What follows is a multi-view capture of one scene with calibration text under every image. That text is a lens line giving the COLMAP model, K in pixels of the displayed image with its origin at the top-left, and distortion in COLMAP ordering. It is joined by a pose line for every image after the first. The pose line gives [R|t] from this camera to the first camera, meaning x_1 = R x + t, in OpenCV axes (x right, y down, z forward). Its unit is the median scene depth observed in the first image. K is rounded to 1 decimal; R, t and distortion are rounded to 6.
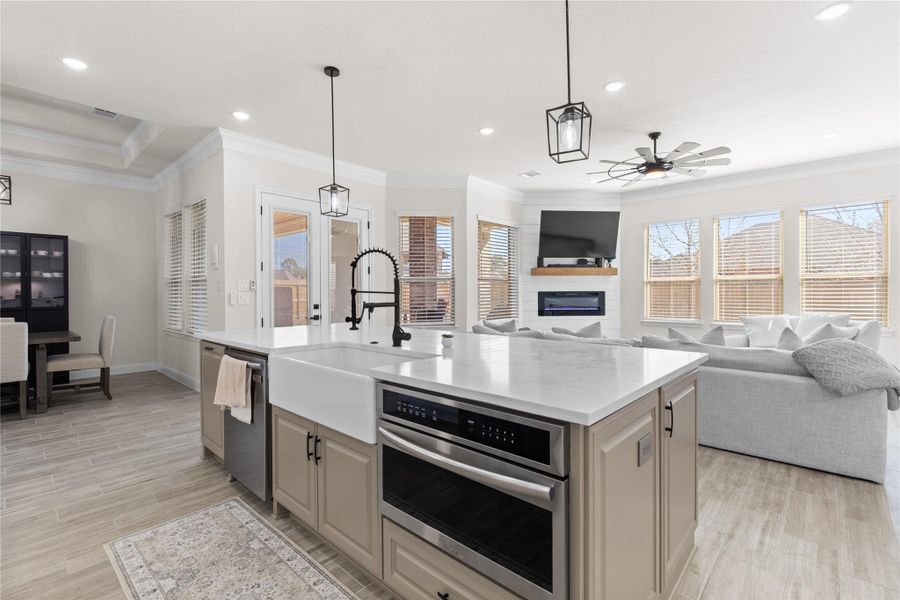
lens RADIAL K [[411.6, 0, 448.6], [0, 411.6, 299.9], [0, 0, 1]] dist [-0.001770, 0.001759]
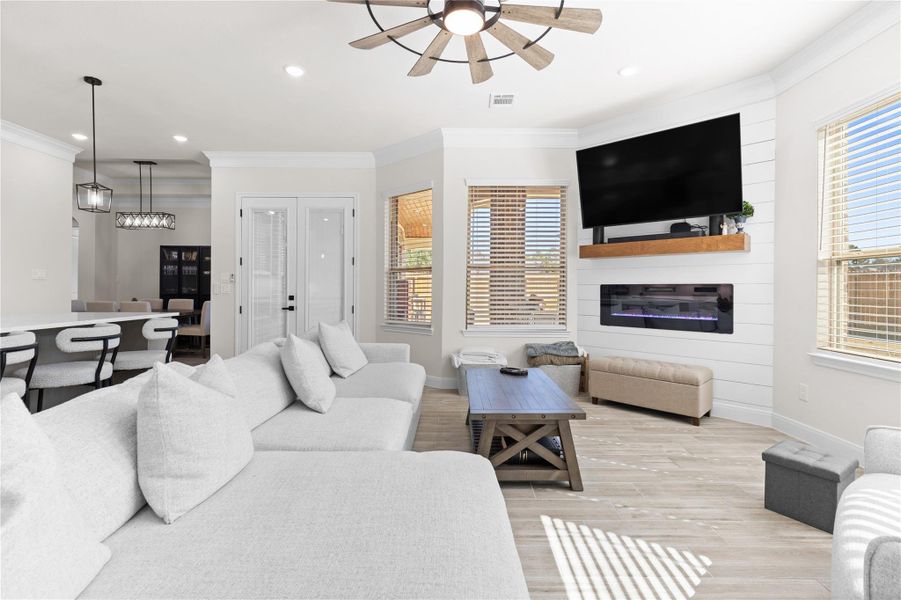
lens RADIAL K [[412.0, 0, 456.3], [0, 412.0, 292.0], [0, 0, 1]] dist [-0.001770, 0.001759]
pose [[0.671635, 0.014440, -0.740742, 0.523723], [-0.019522, 0.999808, 0.001790, -0.006015], [0.740625, 0.013259, 0.671788, 0.434853]]
